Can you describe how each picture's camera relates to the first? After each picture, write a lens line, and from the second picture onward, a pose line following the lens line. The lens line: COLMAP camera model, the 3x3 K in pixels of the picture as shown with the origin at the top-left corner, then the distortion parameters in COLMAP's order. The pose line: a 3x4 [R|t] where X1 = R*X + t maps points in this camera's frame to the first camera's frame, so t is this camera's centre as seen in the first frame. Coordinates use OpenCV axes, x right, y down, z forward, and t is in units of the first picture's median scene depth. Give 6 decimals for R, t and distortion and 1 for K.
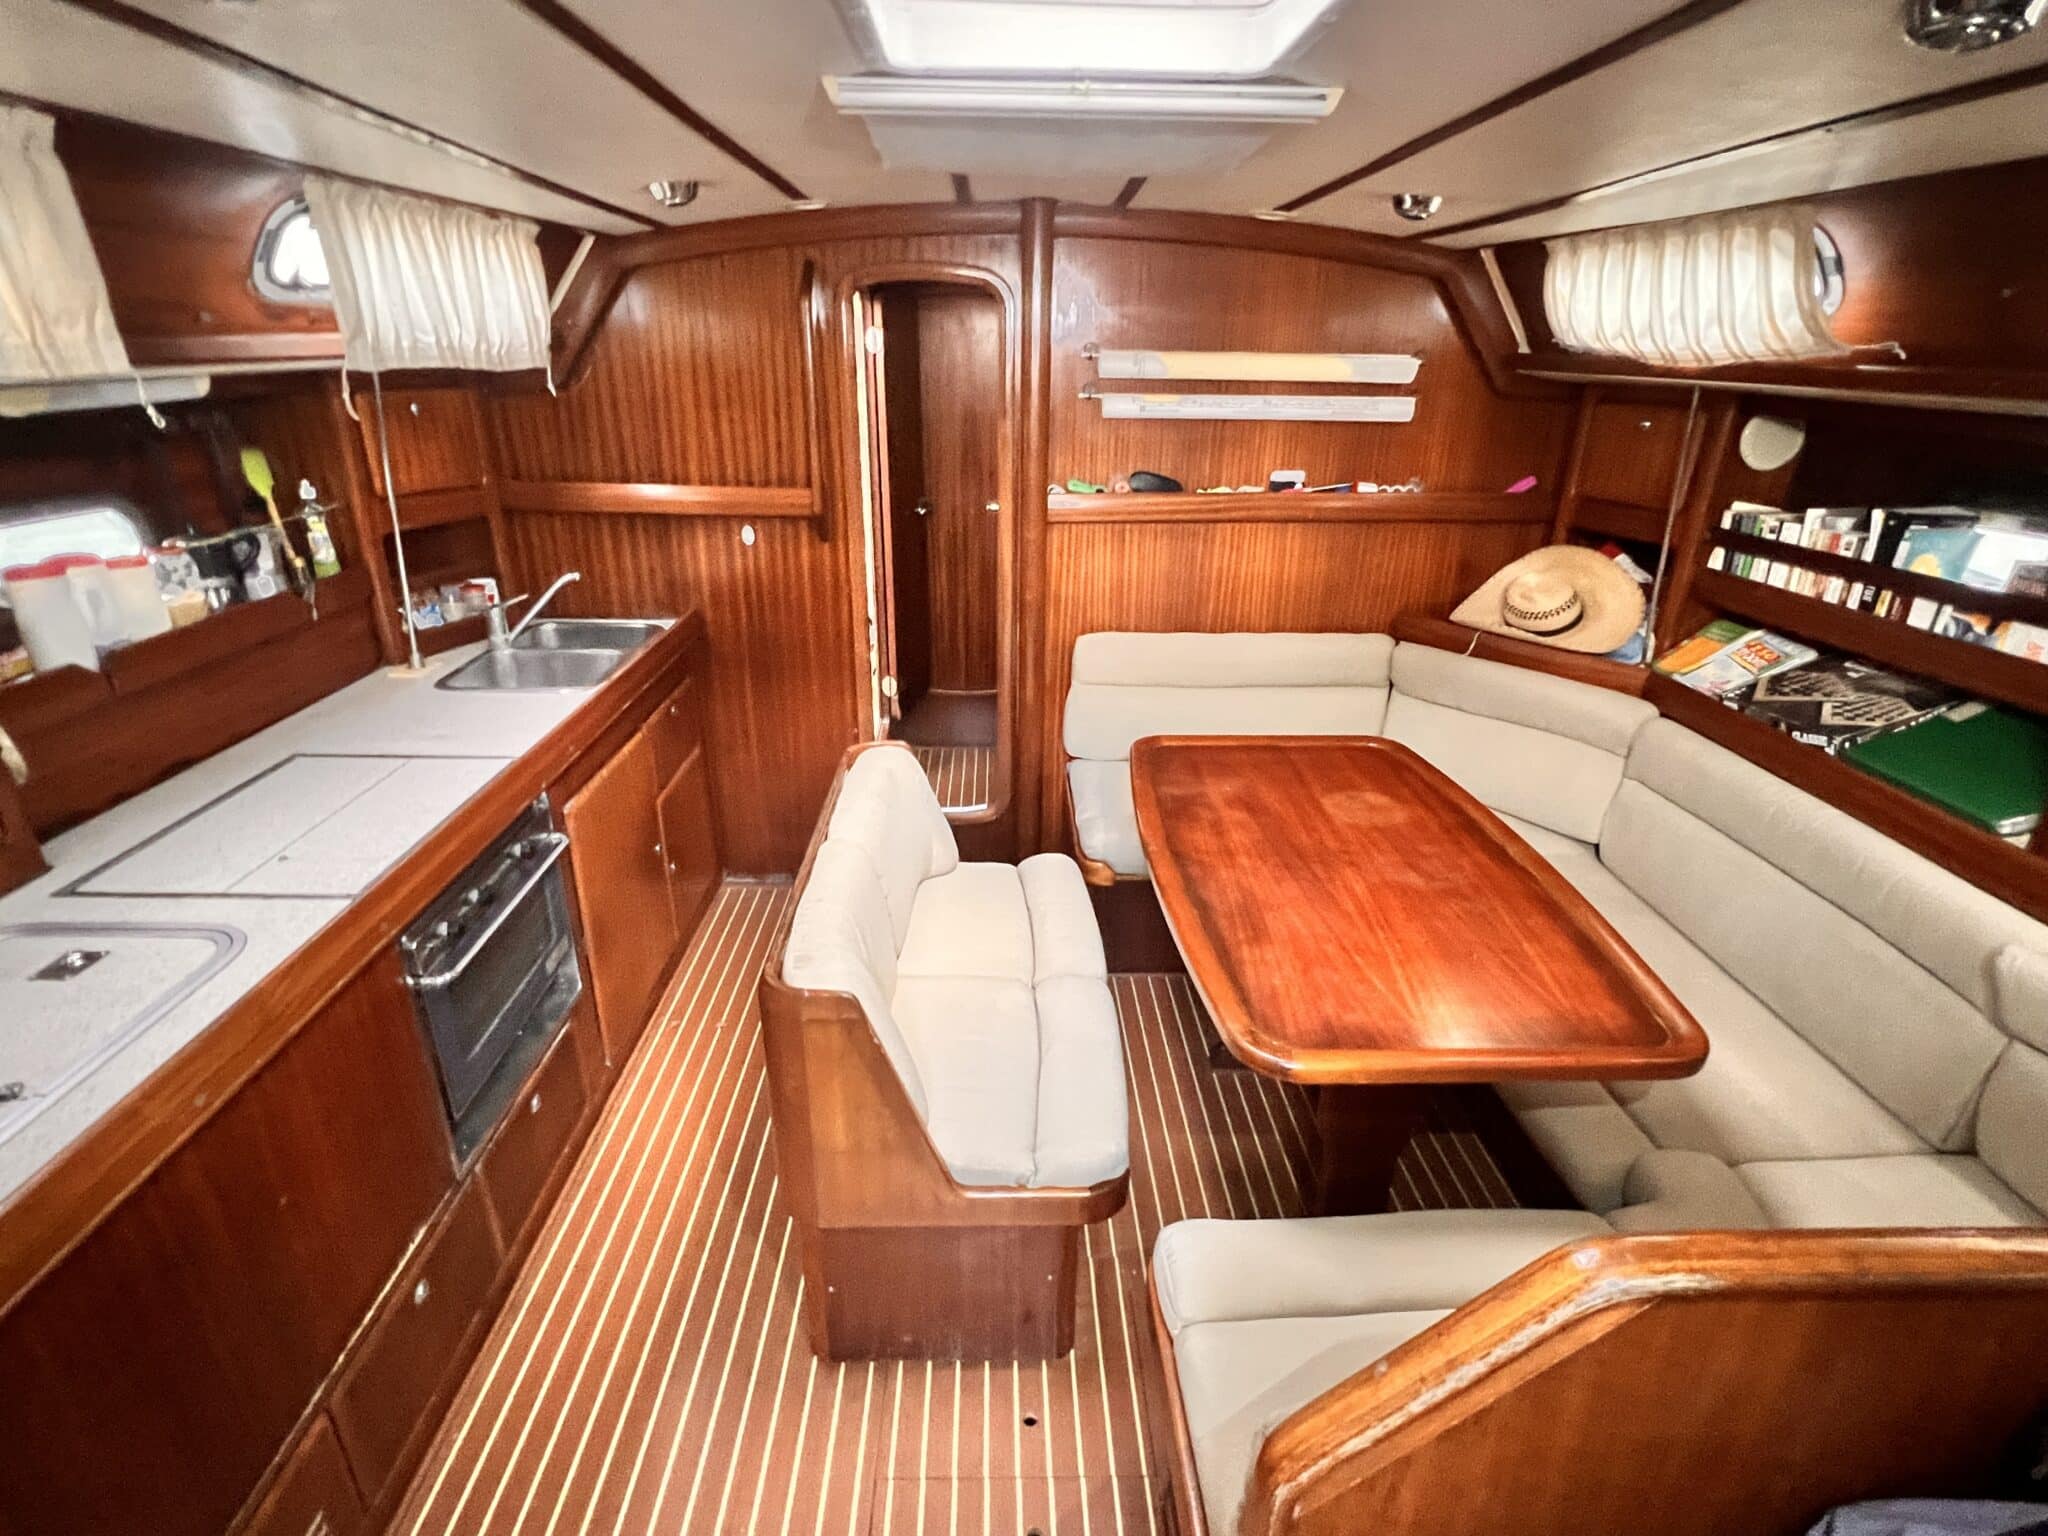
lens RADIAL K [[992.0, 0, 1018.7], [0, 992.0, 769.4], [0, 0, 1]] dist [-0.004231, 0.000105]
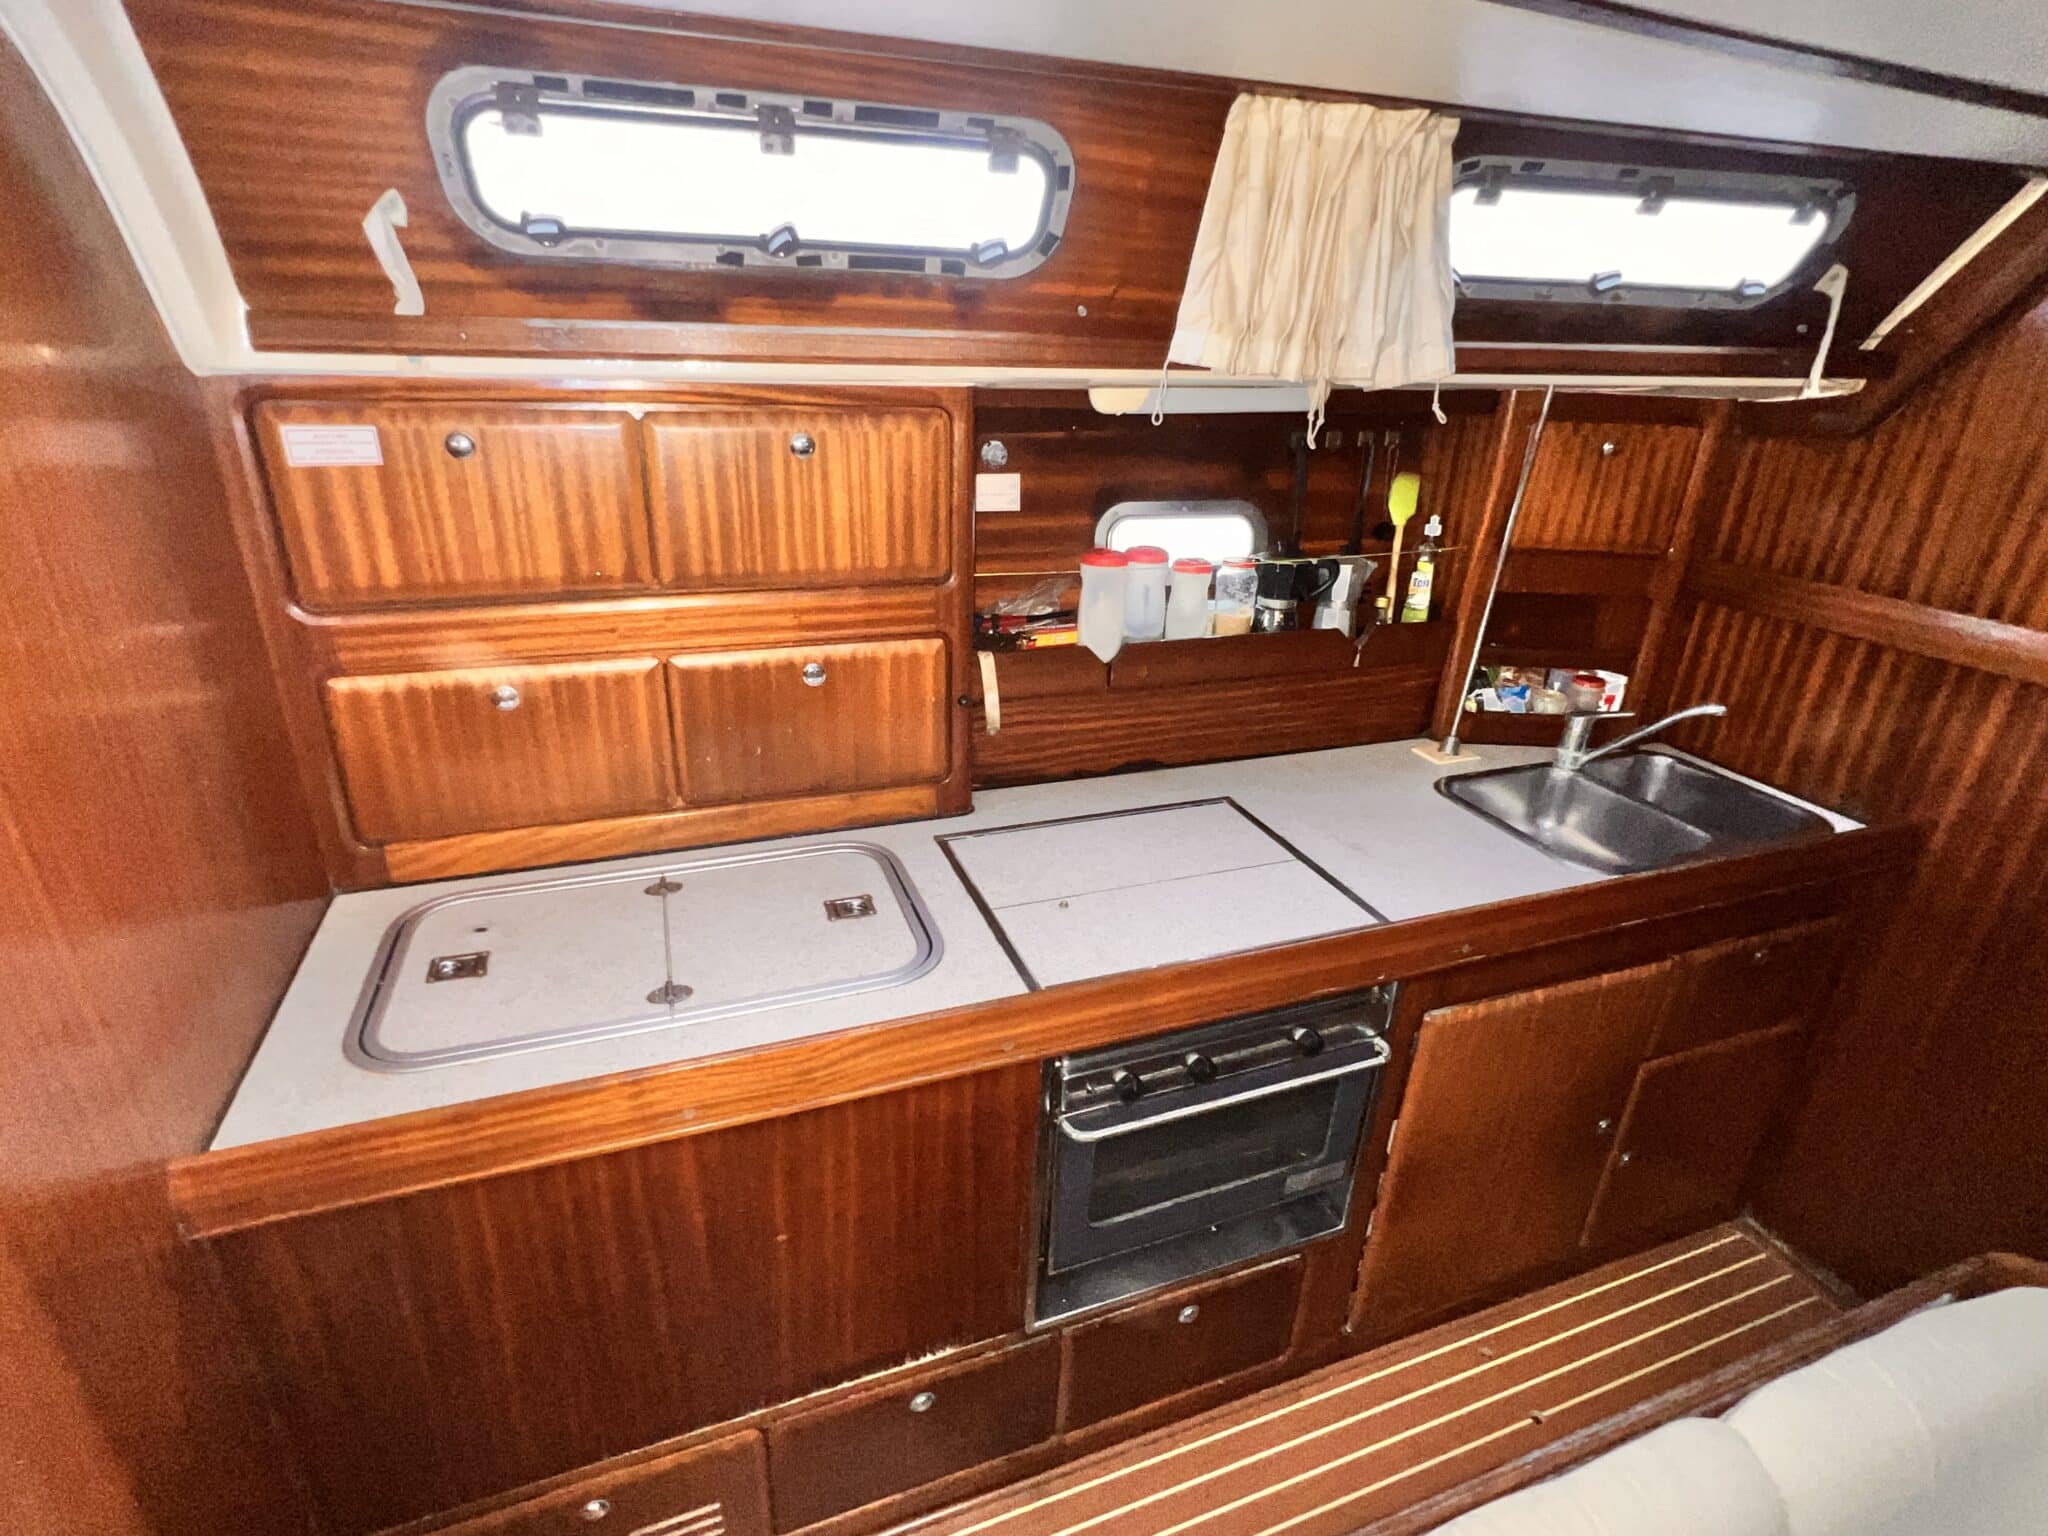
lens RADIAL K [[992.0, 0, 1020.7], [0, 992.0, 765.4], [0, 0, 1]] dist [-0.004231, 0.000105]
pose [[0.326672, 0.363693, -0.872360, -0.005529], [-0.394044, 0.891363, 0.224058, -0.139710], [0.859078, 0.270555, 0.434494, 0.350738]]
